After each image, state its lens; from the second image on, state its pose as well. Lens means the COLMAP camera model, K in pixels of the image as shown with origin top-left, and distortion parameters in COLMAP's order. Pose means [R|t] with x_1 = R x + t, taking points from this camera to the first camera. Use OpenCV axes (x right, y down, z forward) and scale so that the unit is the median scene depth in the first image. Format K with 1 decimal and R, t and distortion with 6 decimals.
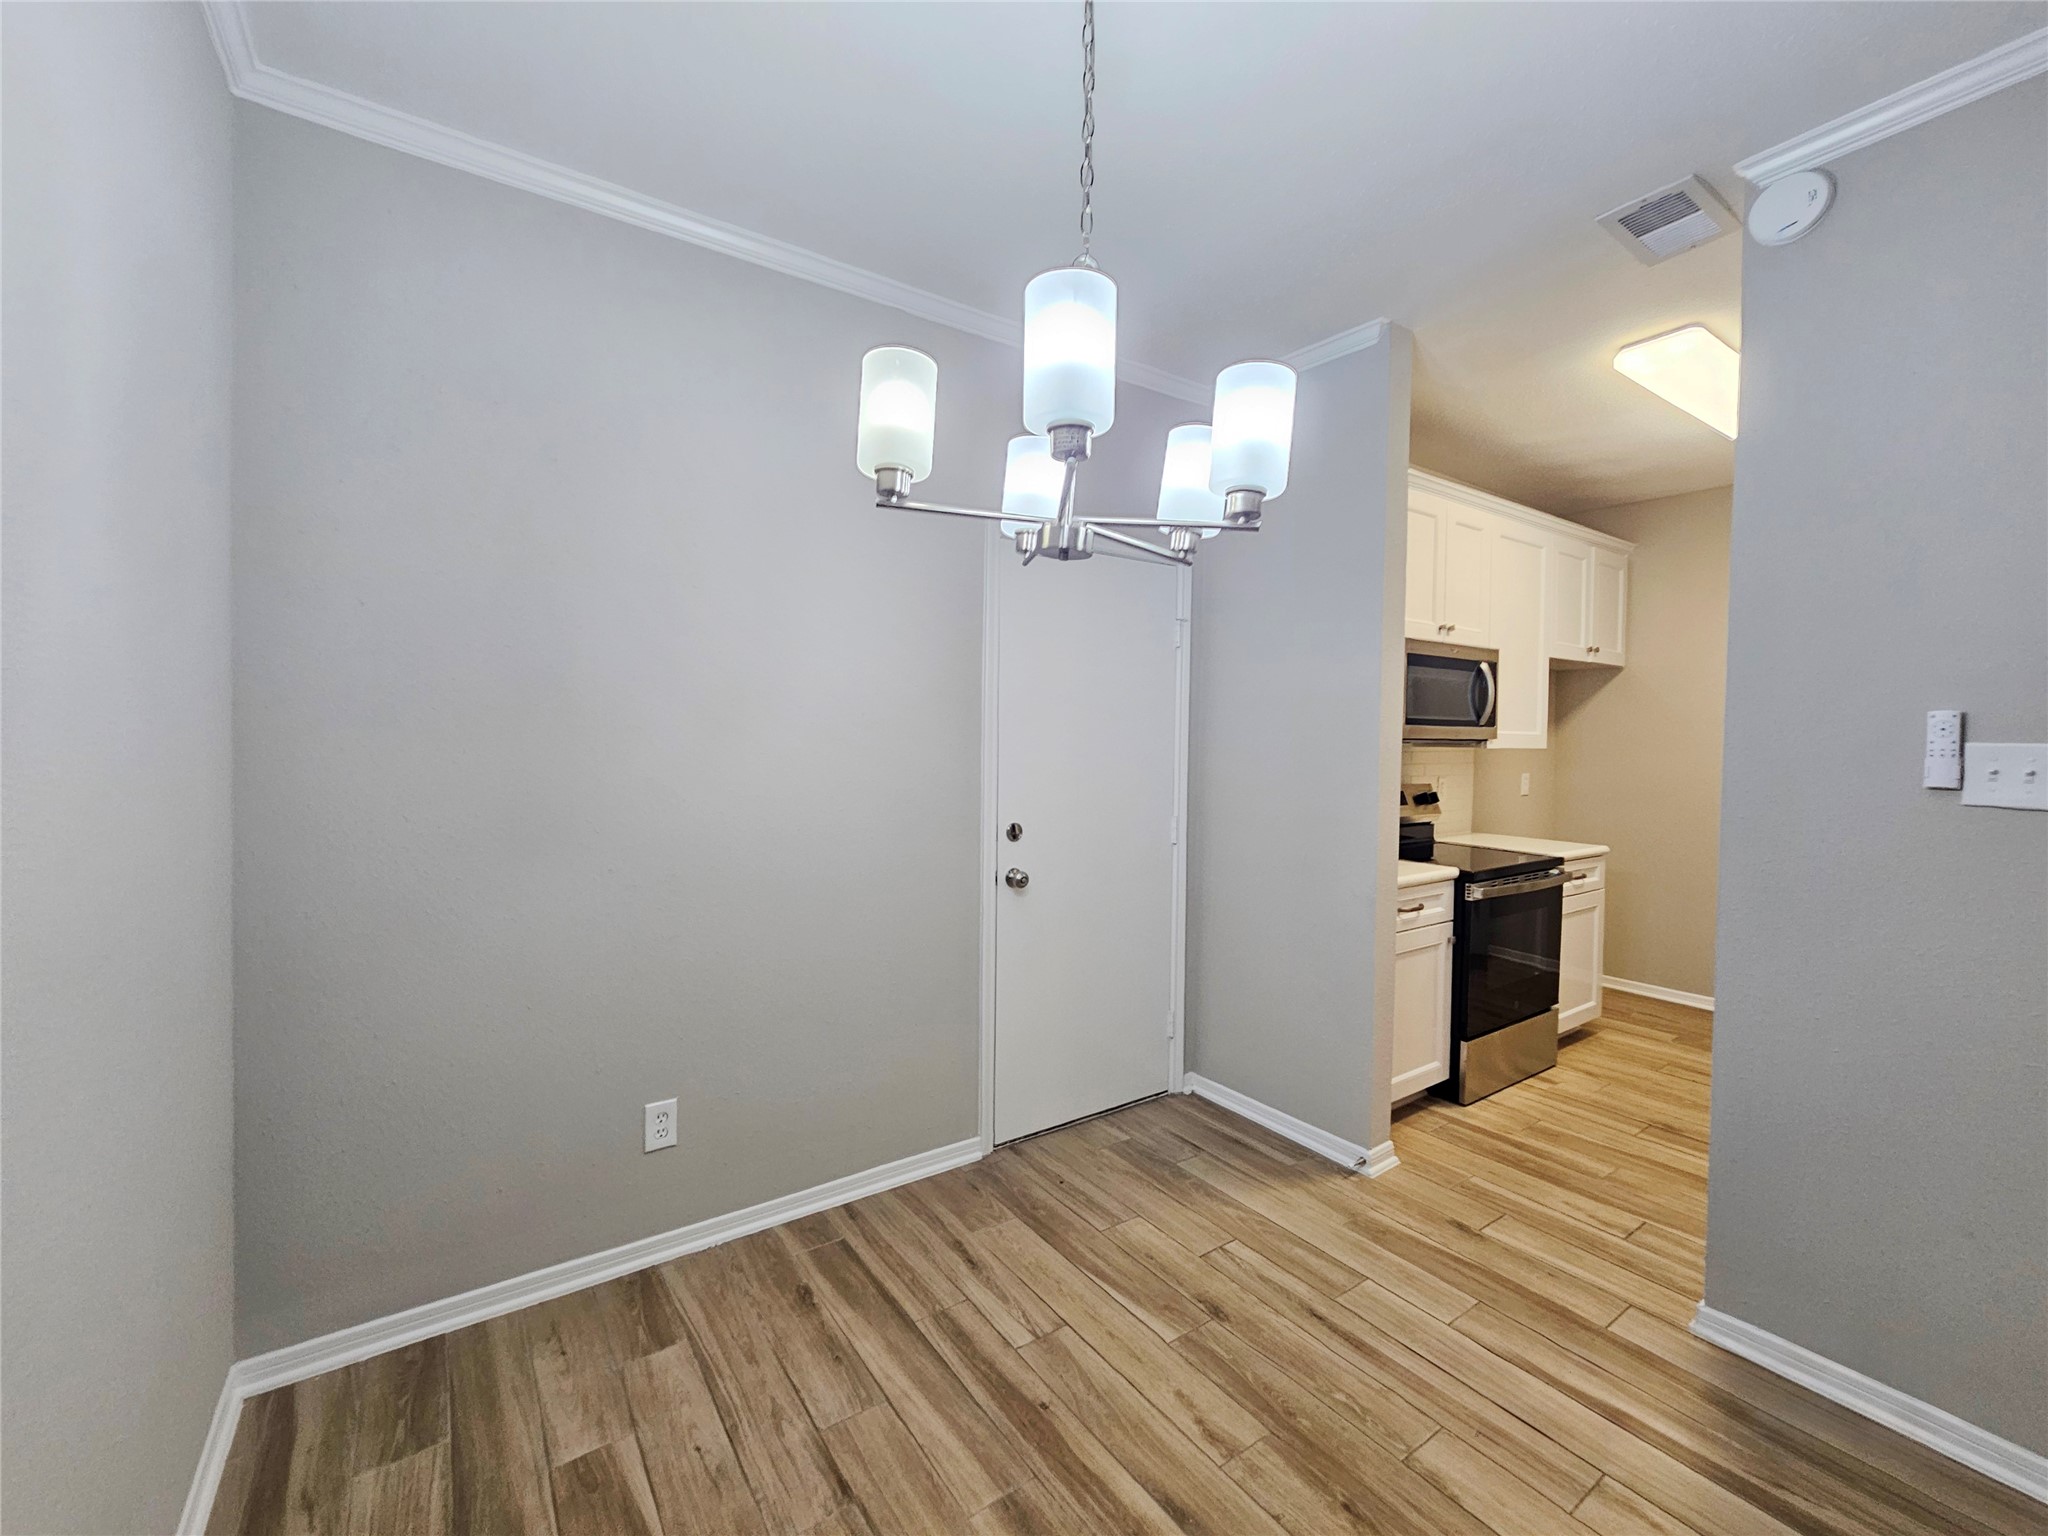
lens RADIAL K [[844.9, 0, 1023.6], [0, 844.9, 753.6], [0, 0, 1]] dist [-0.000628, 0.000770]
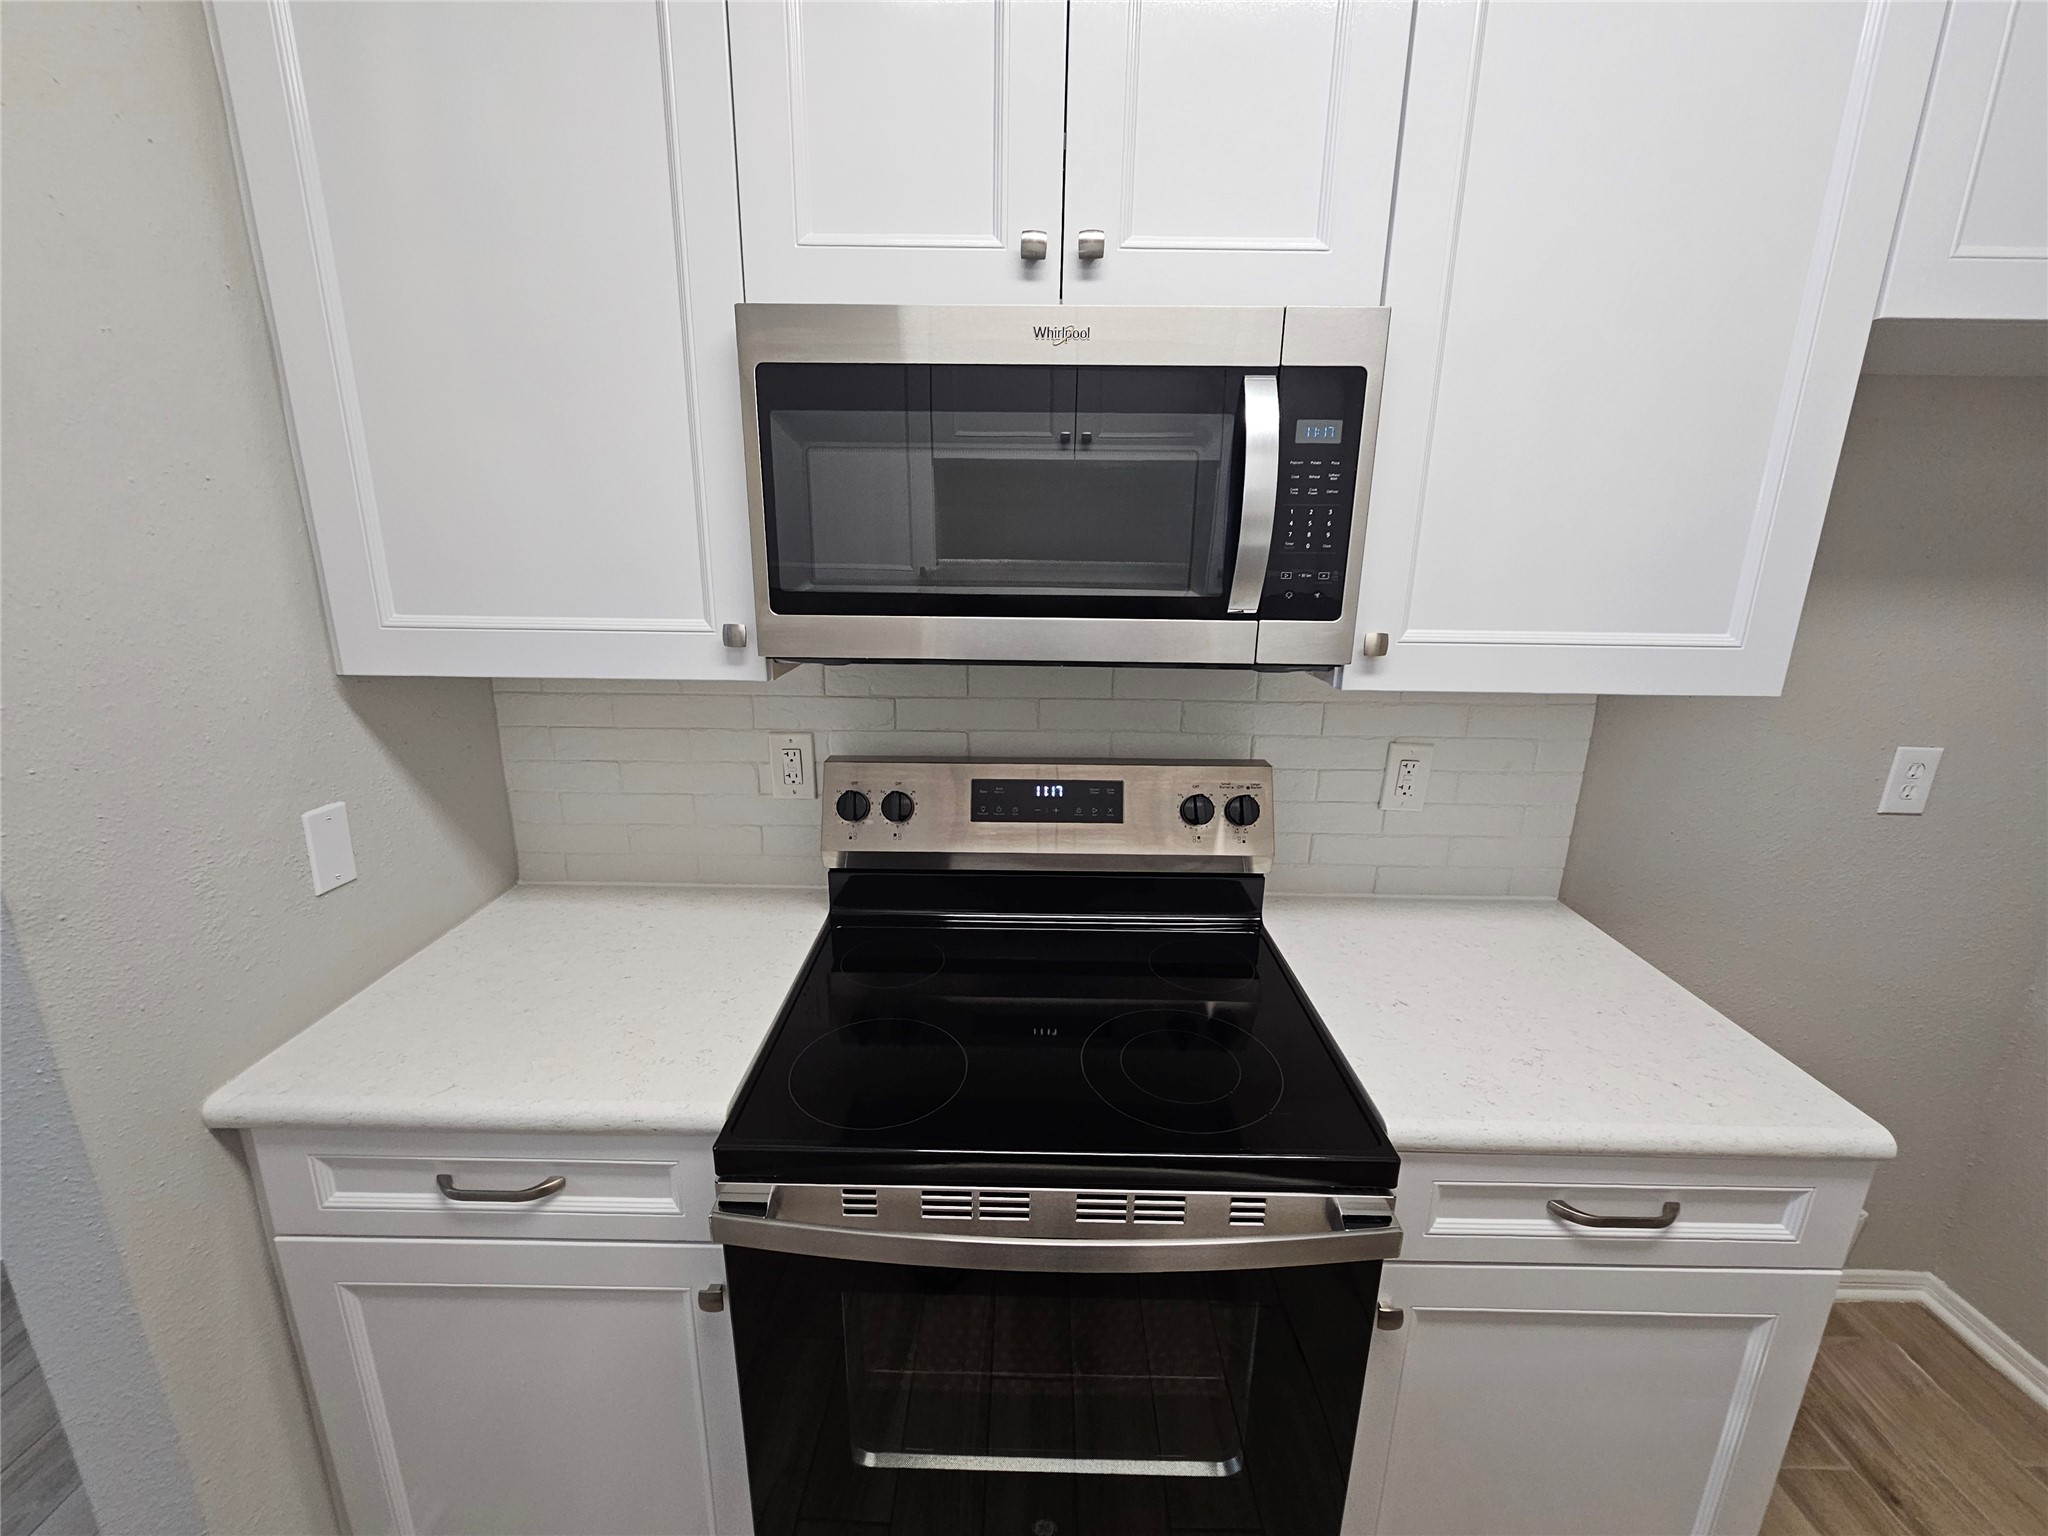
lens RADIAL K [[844.9, 0, 1023.6], [0, 844.9, 753.6], [0, 0, 1]] dist [-0.000628, 0.000770]
pose [[0.815399, 0.138527, -0.562081, 0.671614], [-0.015300, 0.975765, 0.218286, -0.049615], [0.578697, -0.169390, 0.797757, 0.751025]]
